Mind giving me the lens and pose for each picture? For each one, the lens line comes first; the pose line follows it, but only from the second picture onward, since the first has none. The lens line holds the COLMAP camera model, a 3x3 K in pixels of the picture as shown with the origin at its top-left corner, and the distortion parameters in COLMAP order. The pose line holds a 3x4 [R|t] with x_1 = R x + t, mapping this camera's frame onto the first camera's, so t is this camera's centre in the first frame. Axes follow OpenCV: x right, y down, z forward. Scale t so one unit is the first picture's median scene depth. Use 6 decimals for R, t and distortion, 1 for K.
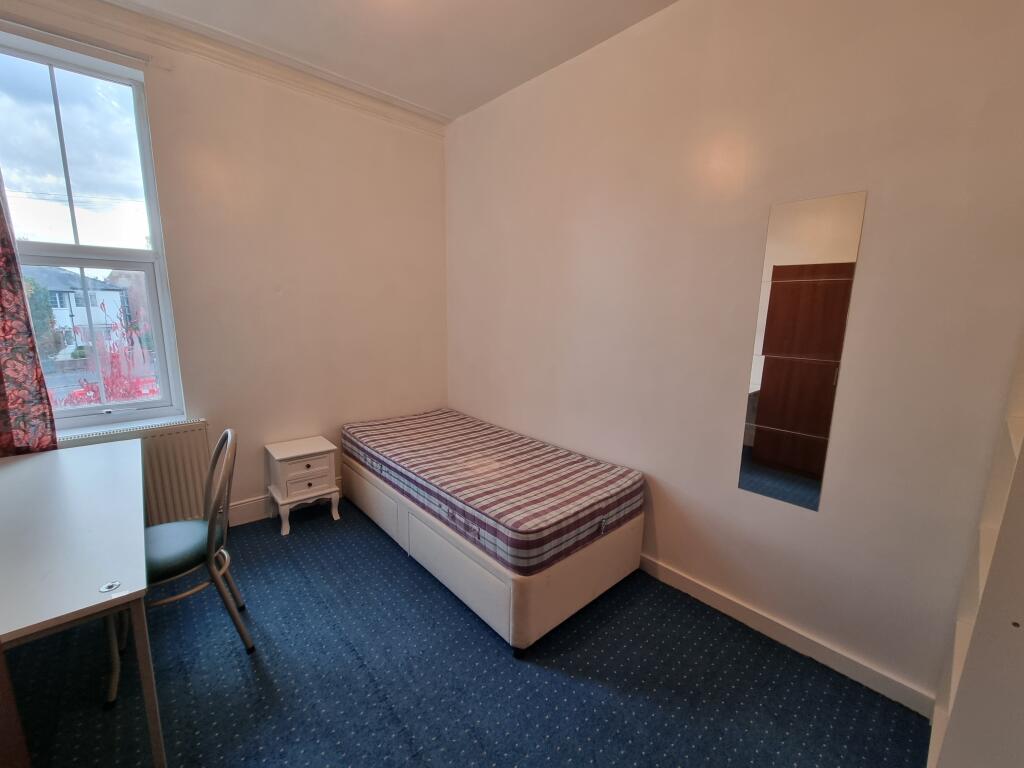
lens RADIAL K [[416.1, 0, 513.5], [0, 416.1, 385.0], [0, 0, 1]] dist [-0.001314, 0.000102]
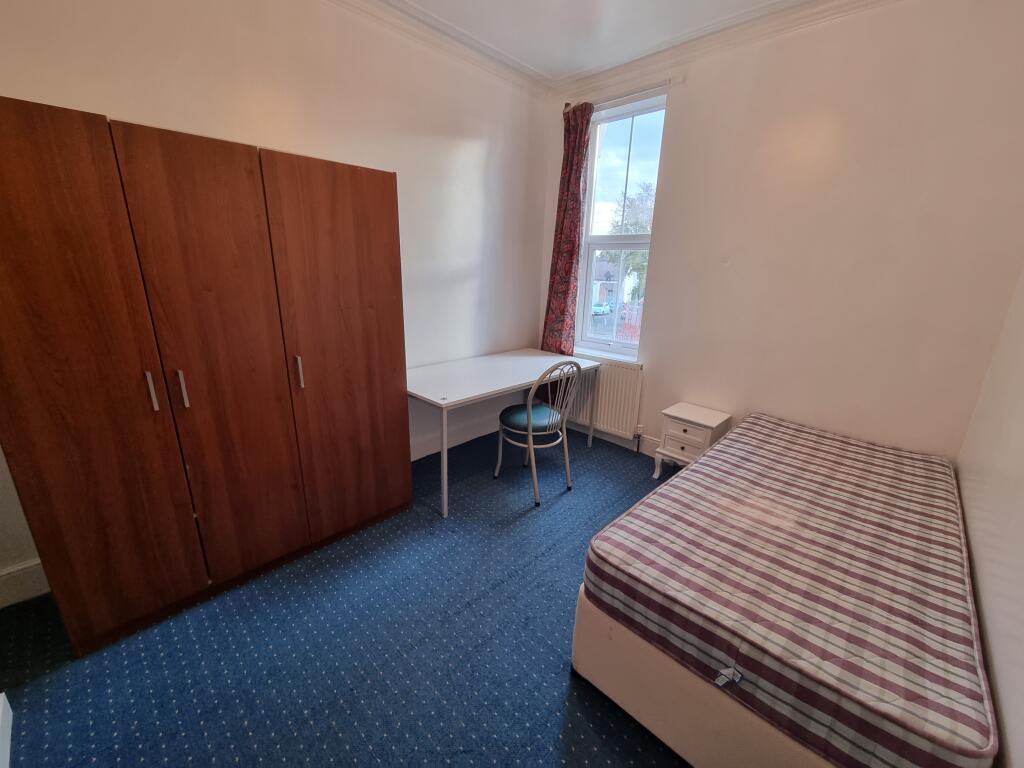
lens RADIAL K [[416.1, 0, 513.9], [0, 416.1, 384.6], [0, 0, 1]] dist [-0.001314, 0.000102]
pose [[0.075357, 0.257199, -0.963416, 0.469554], [-0.211914, 0.948224, 0.236567, -0.074809], [0.974379, 0.186334, 0.125960, 0.435940]]
